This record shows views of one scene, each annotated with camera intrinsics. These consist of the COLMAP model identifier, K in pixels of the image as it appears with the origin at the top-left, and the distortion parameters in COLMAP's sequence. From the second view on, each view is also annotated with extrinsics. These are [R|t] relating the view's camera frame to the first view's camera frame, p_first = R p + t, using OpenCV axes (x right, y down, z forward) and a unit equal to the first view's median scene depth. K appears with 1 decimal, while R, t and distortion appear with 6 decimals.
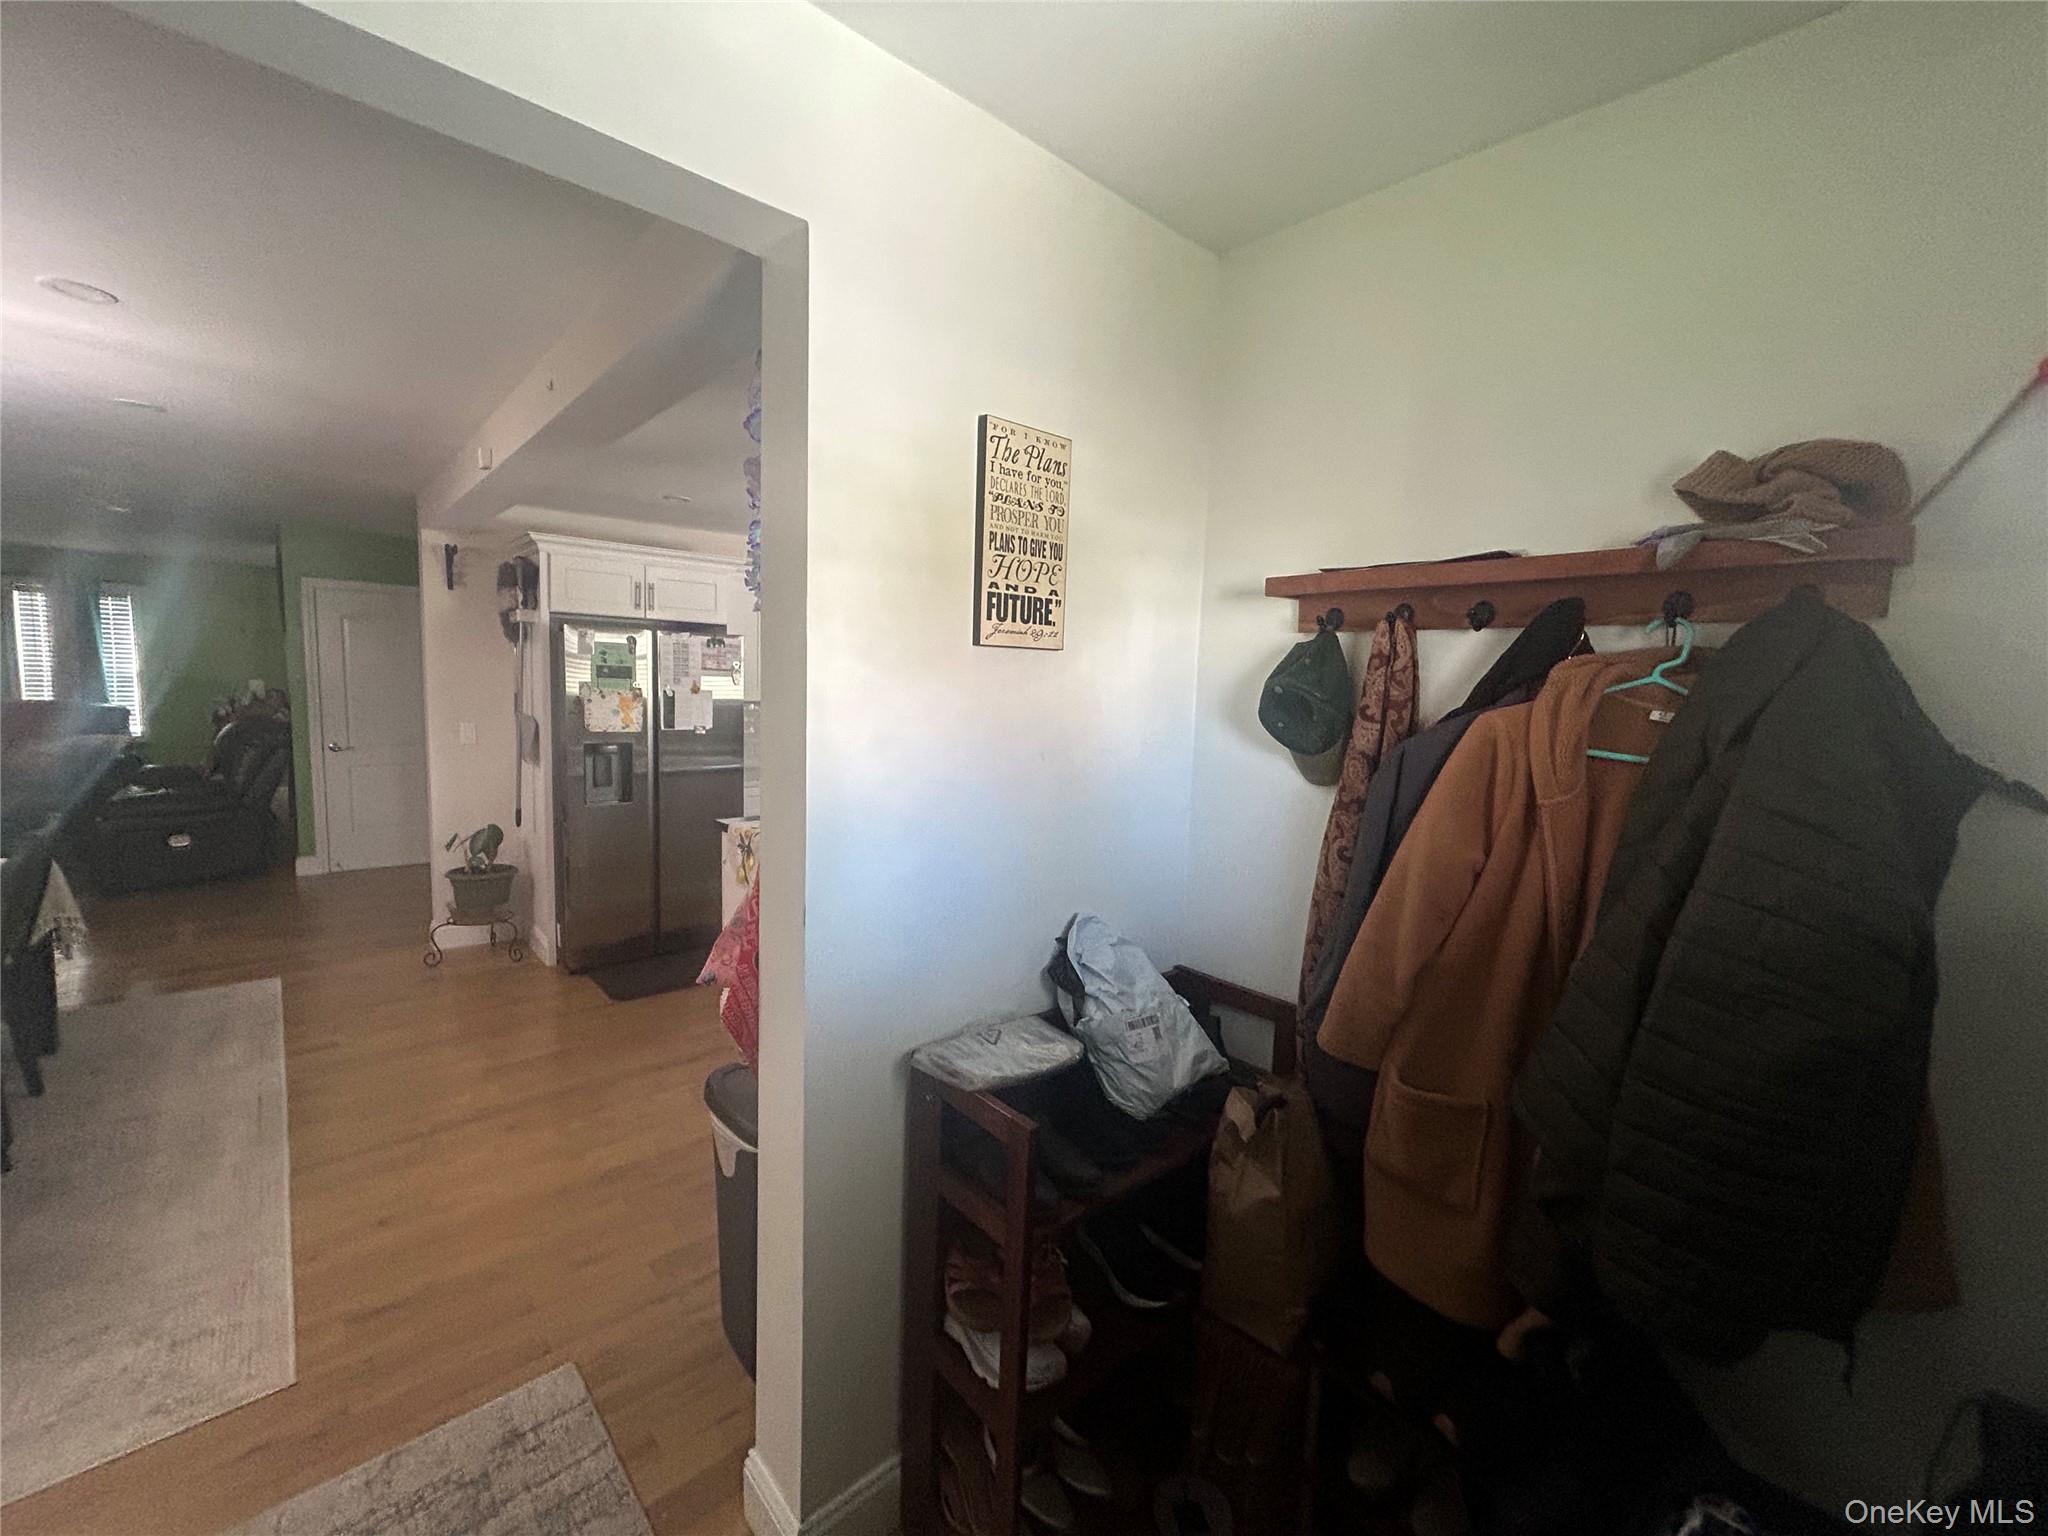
lens RADIAL K [[821.2, 0, 1023.9], [0, 821.2, 771.0], [0, 0, 1]] dist [-0.003659, -0.000264]
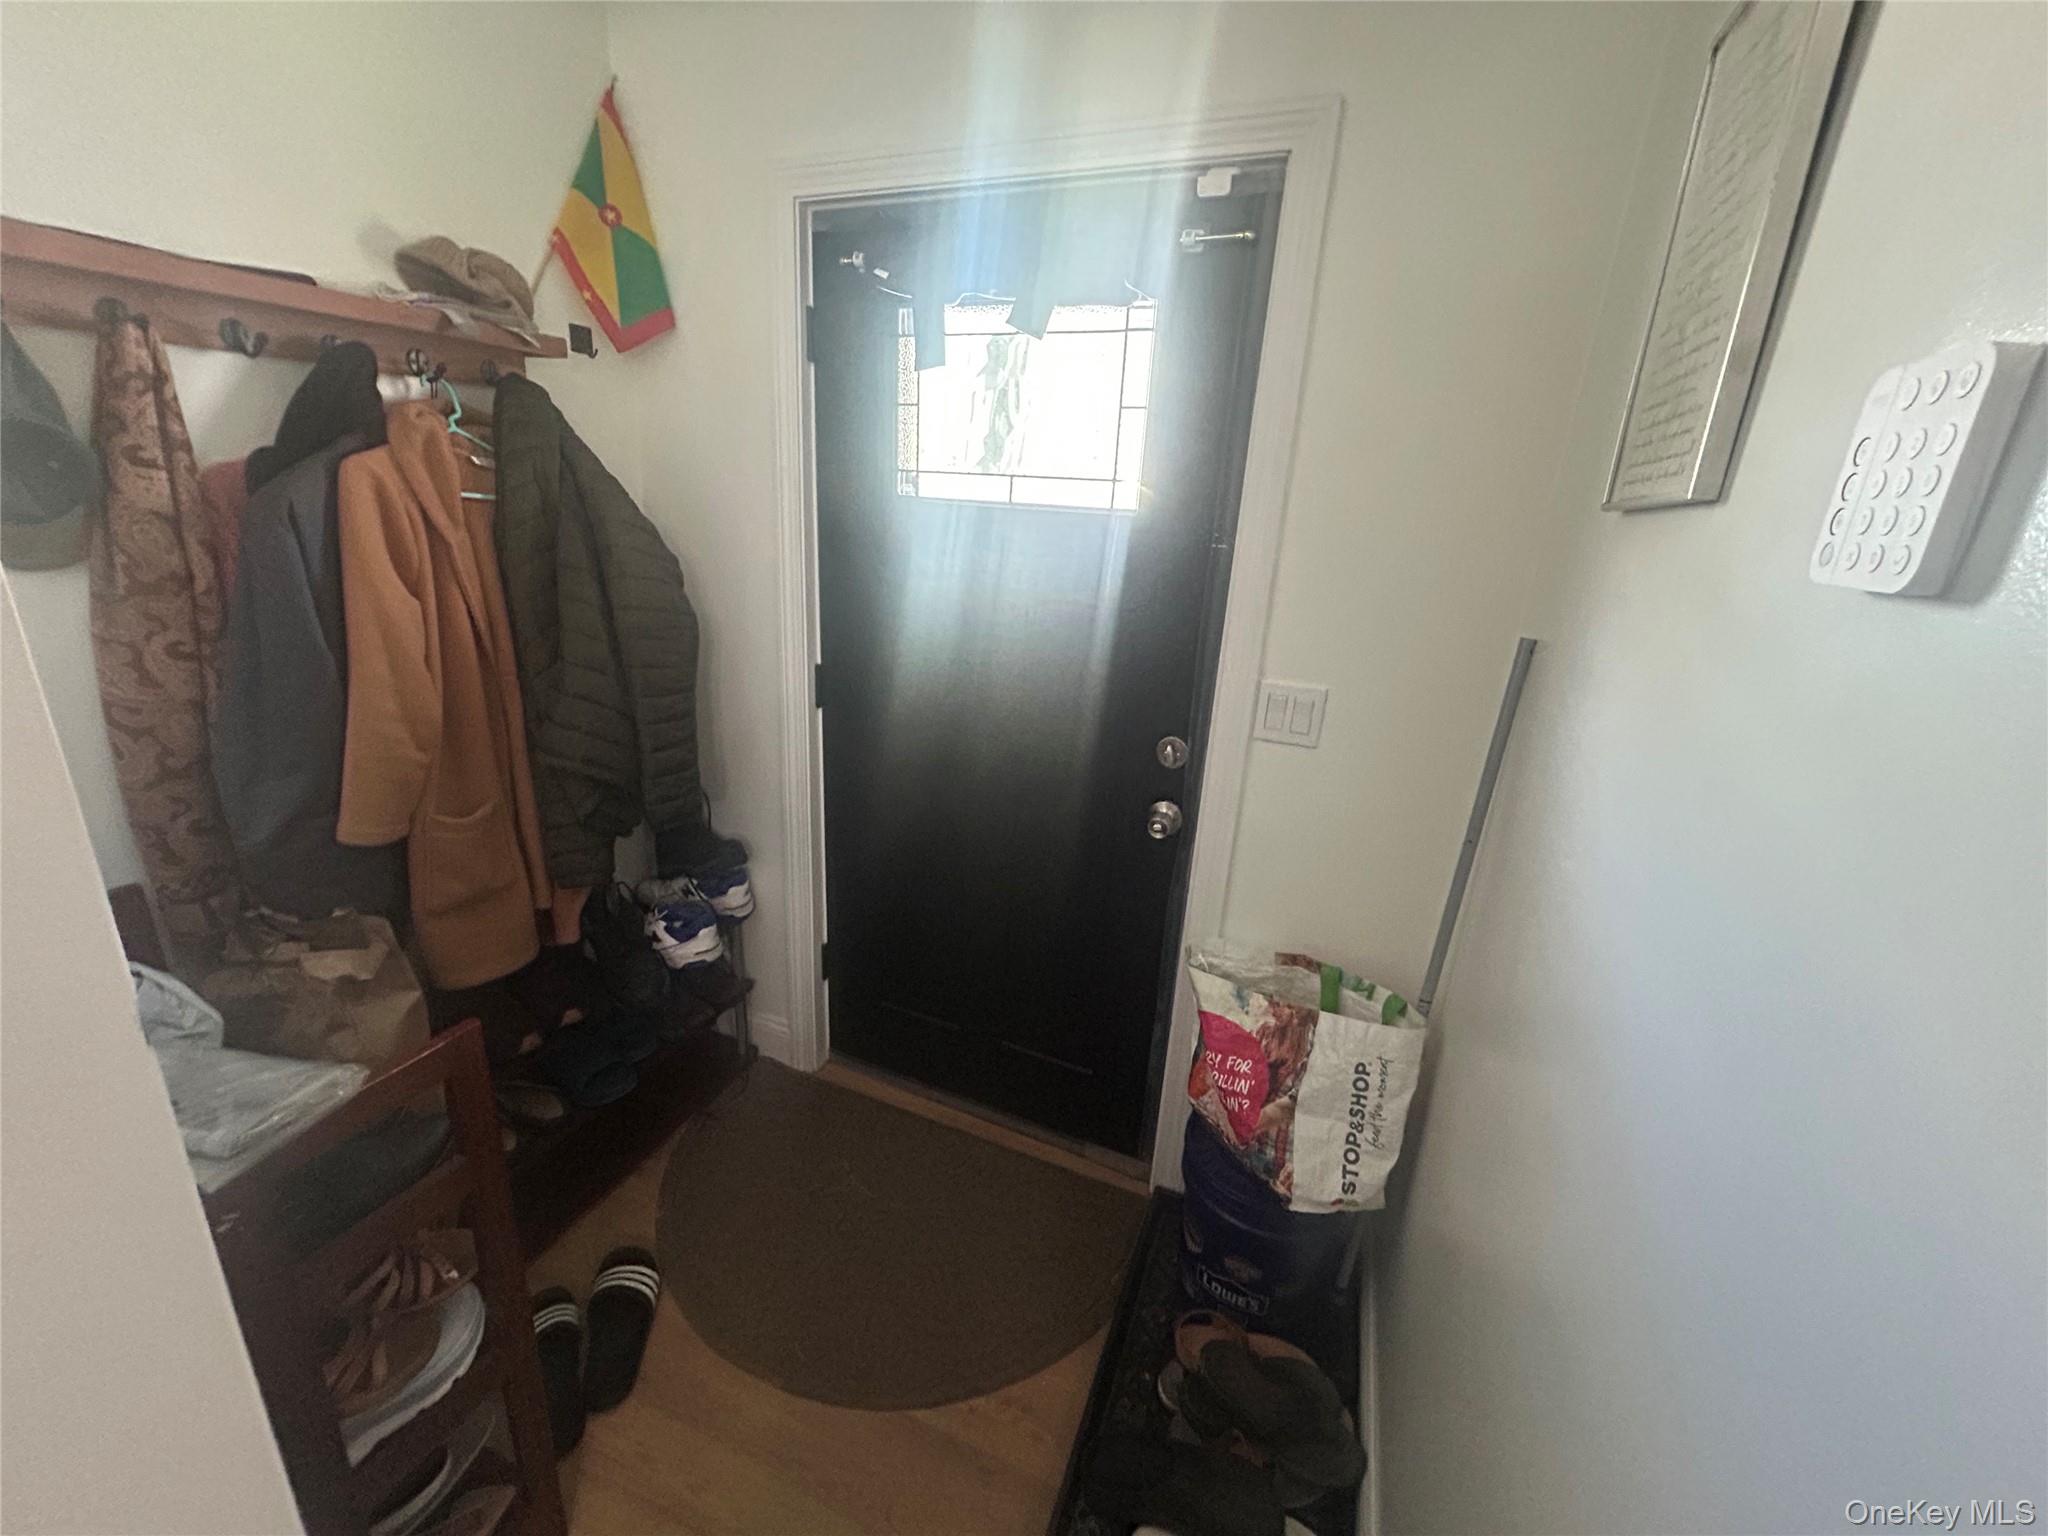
lens RADIAL K [[821.2, 0, 1023.6], [0, 821.2, 760.7], [0, 0, 1]] dist [-0.003659, -0.000264]
pose [[-0.424512, -0.350524, 0.834819, -0.702406], [0.009560, 0.920235, 0.391249, -0.109175], [-0.905372, 0.174071, -0.387299, 0.676526]]
